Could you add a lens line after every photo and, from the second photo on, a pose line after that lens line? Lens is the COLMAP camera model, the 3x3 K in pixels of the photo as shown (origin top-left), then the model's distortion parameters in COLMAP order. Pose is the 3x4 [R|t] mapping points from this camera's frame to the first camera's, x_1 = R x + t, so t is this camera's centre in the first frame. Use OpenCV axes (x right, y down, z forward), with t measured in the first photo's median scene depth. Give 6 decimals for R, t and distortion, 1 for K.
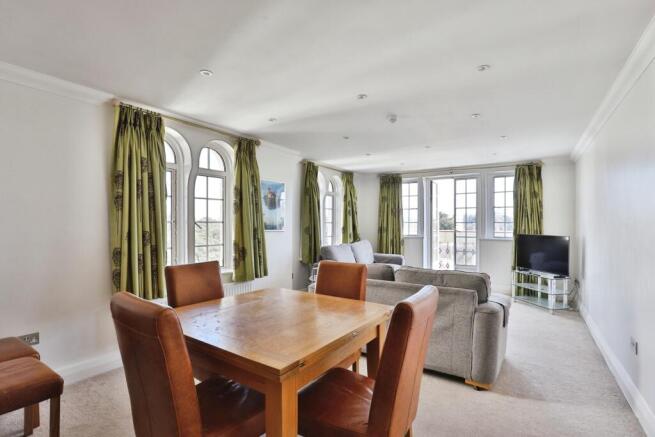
lens RADIAL K [[314.6, 0, 325.5], [0, 314.6, 226.1], [0, 0, 1]] dist [-0.002739, 0.000012]
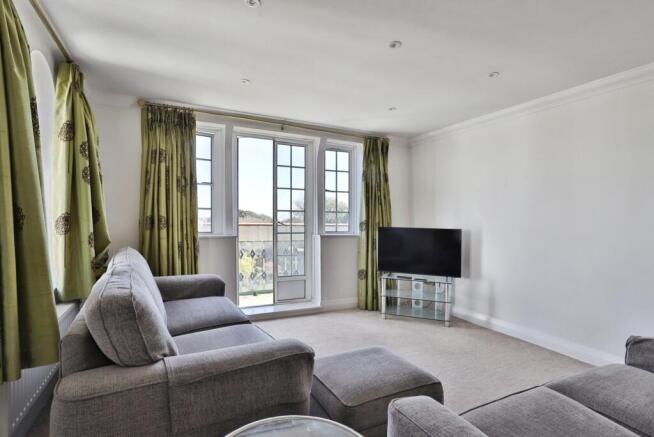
lens RADIAL K [[330.8, 0, 327.0], [0, 330.8, 218.5], [0, 0, 1]] dist [-0.001098, -0.000211]
pose [[0.516446, 0.010177, 0.856259, -0.129089], [-0.001237, 0.999937, -0.011139, 0.014409], [-0.856319, 0.004693, 0.516426, 0.694705]]
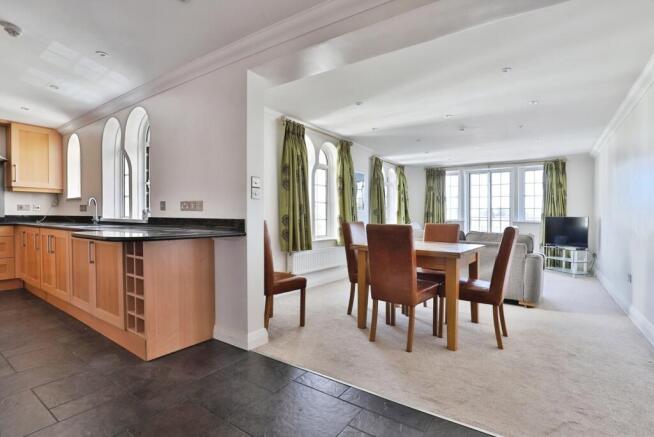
lens RADIAL K [[323.1, 0, 327.0], [0, 323.1, 218.5], [0, 0, 1]] dist [-0.000698, -0.000236]
pose [[0.999740, 0.010037, -0.020492, -0.229656], [-0.010189, 0.999921, -0.007333, 0.051322], [0.020417, 0.007540, 0.999763, -0.296168]]
